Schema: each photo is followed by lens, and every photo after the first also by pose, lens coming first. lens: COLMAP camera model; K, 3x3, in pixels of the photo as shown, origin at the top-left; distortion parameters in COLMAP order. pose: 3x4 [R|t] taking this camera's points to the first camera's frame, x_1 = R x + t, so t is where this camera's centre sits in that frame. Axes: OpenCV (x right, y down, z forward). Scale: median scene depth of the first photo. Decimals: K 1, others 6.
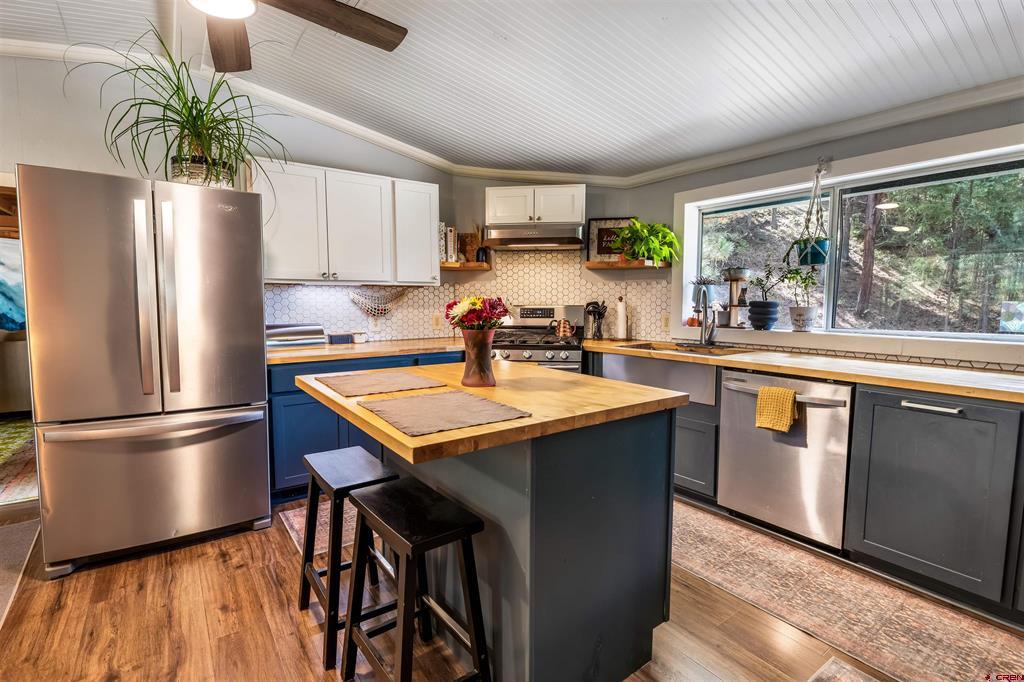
lens RADIAL K [[490.4, 0, 512.0], [0, 490.4, 341.0], [0, 0, 1]] dist [0.000155, -0.000226]
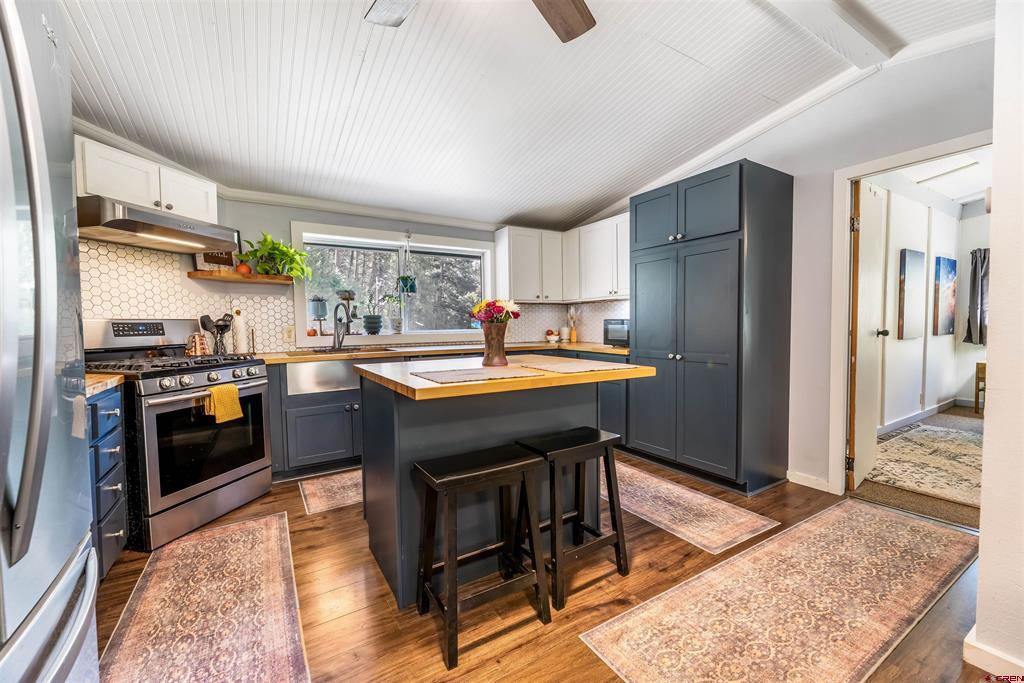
lens RADIAL K [[420.5, 0, 512.0], [0, 420.5, 341.5], [0, 0, 1]] dist [-0.000392, -0.000051]
pose [[0.065659, -0.040464, 0.997021, -0.578298], [0.103969, 0.994016, 0.033495, -0.001155], [-0.992411, 0.101460, 0.069473, 0.421069]]
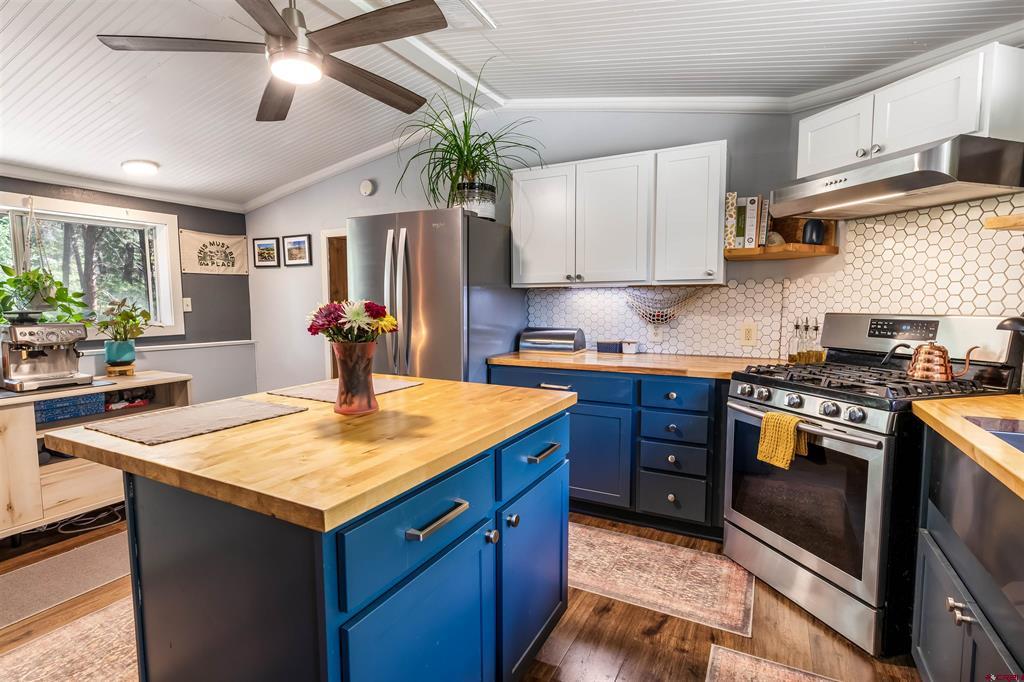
lens RADIAL K [[490.4, 0, 512.0], [0, 490.4, 341.0], [0, 0, 1]] dist [0.000155, -0.000226]
pose [[0.445886, 0.069094, -0.892419, 0.353035], [-0.076170, 0.996329, 0.039081, -0.034862], [0.891843, 0.050550, 0.449511, 0.416658]]
